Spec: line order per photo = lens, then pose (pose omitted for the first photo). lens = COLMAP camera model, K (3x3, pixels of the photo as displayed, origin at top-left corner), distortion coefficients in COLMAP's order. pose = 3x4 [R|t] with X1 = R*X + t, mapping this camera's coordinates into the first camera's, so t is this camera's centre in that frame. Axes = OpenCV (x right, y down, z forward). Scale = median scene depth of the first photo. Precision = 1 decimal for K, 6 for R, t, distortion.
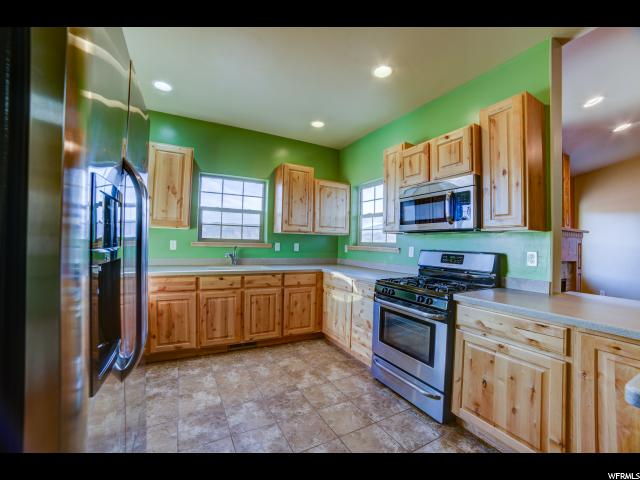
lens RADIAL K [[259.8, 0, 319.4], [0, 259.8, 237.9], [0, 0, 1]] dist [-0.097950, 0.034039]
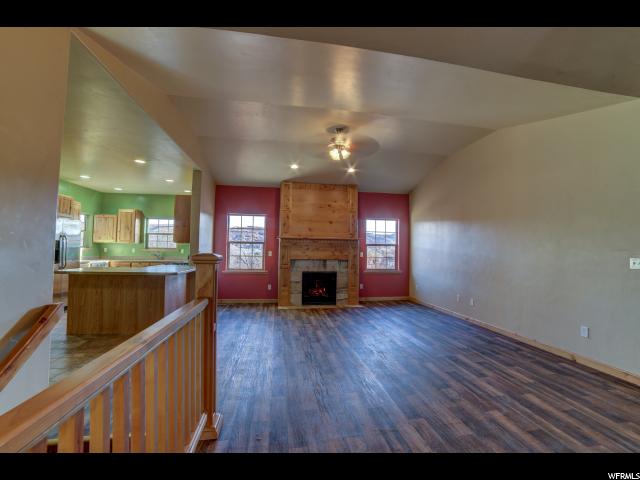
lens RADIAL K [[276.1, 0, 320.0], [0, 276.1, 240.0], [0, 0, 1]] dist [-0.047343, 0.000217]
pose [[0.944130, -0.024941, -0.328629, 1.888737], [0.016184, 0.999438, -0.029355, 0.033453], [0.329177, 0.022396, 0.944003, -0.795039]]
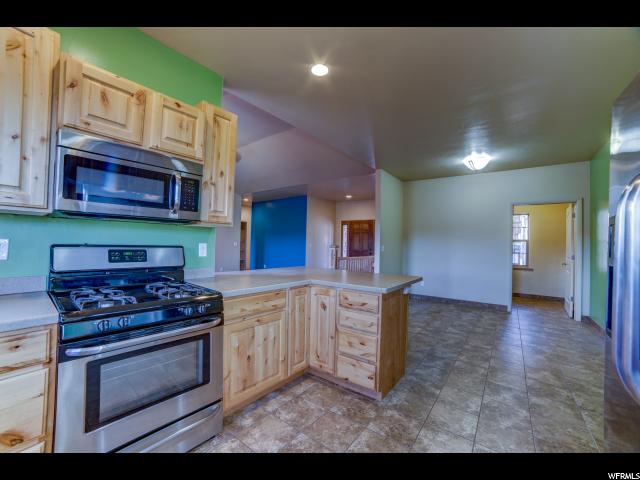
lens RADIAL K [[259.8, 0, 319.4], [0, 259.8, 237.9], [0, 0, 1]] dist [-0.097950, 0.034039]
pose [[-0.395583, -0.016434, 0.918283, -0.325226], [-0.052573, 0.998606, -0.004776, 0.003929], [-0.916924, -0.050166, -0.395895, 0.697819]]
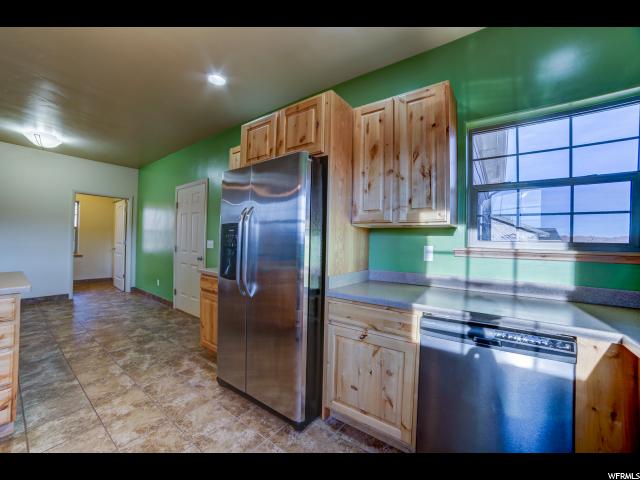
lens RADIAL K [[259.8, 0, 319.4], [0, 259.8, 237.9], [0, 0, 1]] dist [-0.097950, 0.034039]
pose [[-0.904162, -0.051059, -0.424127, -0.117774], [-0.037662, 0.998493, -0.039917, 0.015418], [0.425526, -0.020118, -0.904723, 1.027896]]
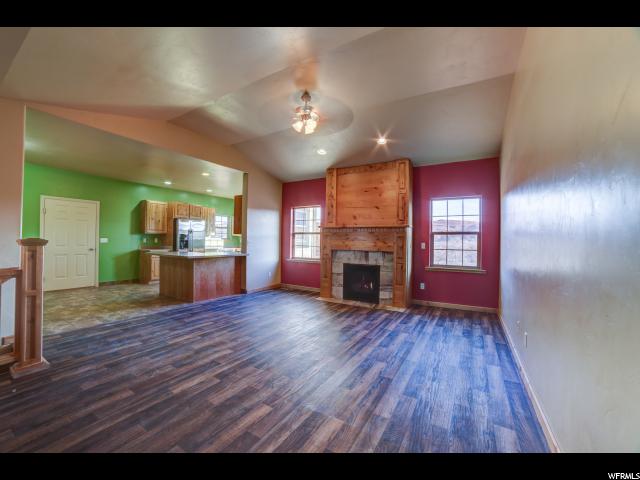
lens RADIAL K [[259.8, 0, 319.4], [0, 259.8, 237.9], [0, 0, 1]] dist [-0.097950, 0.034039]
pose [[0.510986, -0.026960, -0.859166, 2.552757], [0.014992, 0.999636, -0.022452, 0.069577], [0.859458, -0.001408, 0.511204, 0.070095]]
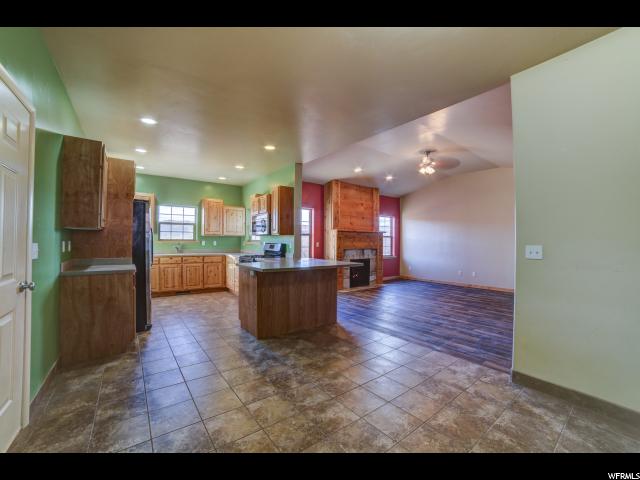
lens RADIAL K [[259.8, 0, 319.4], [0, 259.8, 237.9], [0, 0, 1]] dist [-0.097950, 0.034039]
pose [[0.987576, -0.015658, 0.156361, 0.441580], [0.014279, 0.999849, 0.009943, -0.010564], [-0.156493, -0.007587, 0.987650, -1.090548]]
